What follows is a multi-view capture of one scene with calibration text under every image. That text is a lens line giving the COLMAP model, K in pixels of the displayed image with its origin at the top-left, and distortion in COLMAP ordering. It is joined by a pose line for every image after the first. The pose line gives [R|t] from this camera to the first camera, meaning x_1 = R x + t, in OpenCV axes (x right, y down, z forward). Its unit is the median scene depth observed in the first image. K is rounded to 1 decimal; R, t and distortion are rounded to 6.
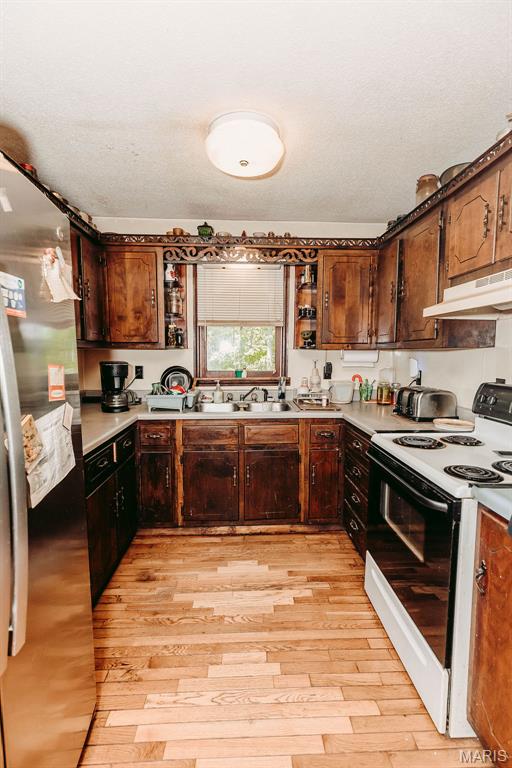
lens RADIAL K [[348.6, 0, 256.0], [0, 348.6, 384.0], [0, 0, 1]] dist [0.009189, -0.000890]
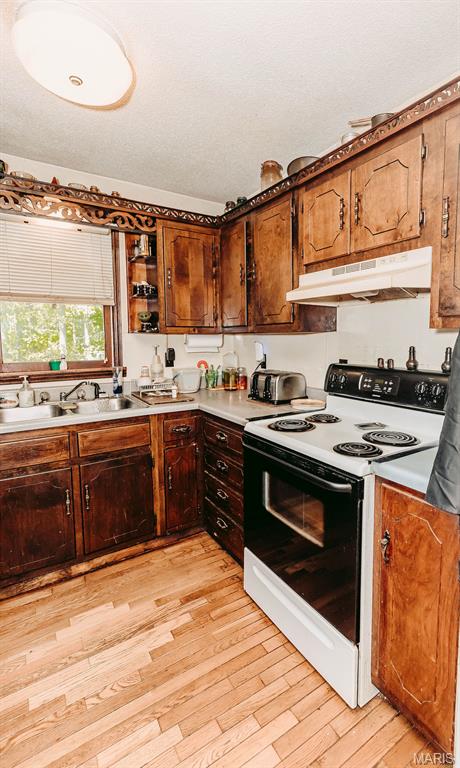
lens RADIAL K [[363.1, 0, 260.5], [0, 363.1, 370.6], [0, 0, 1]] dist [0.011346, -0.001224]
pose [[0.853225, -0.053148, 0.518829, -0.107876], [0.052644, 0.998490, 0.015709, -0.009271], [-0.518880, 0.013910, 0.854734, 0.115624]]
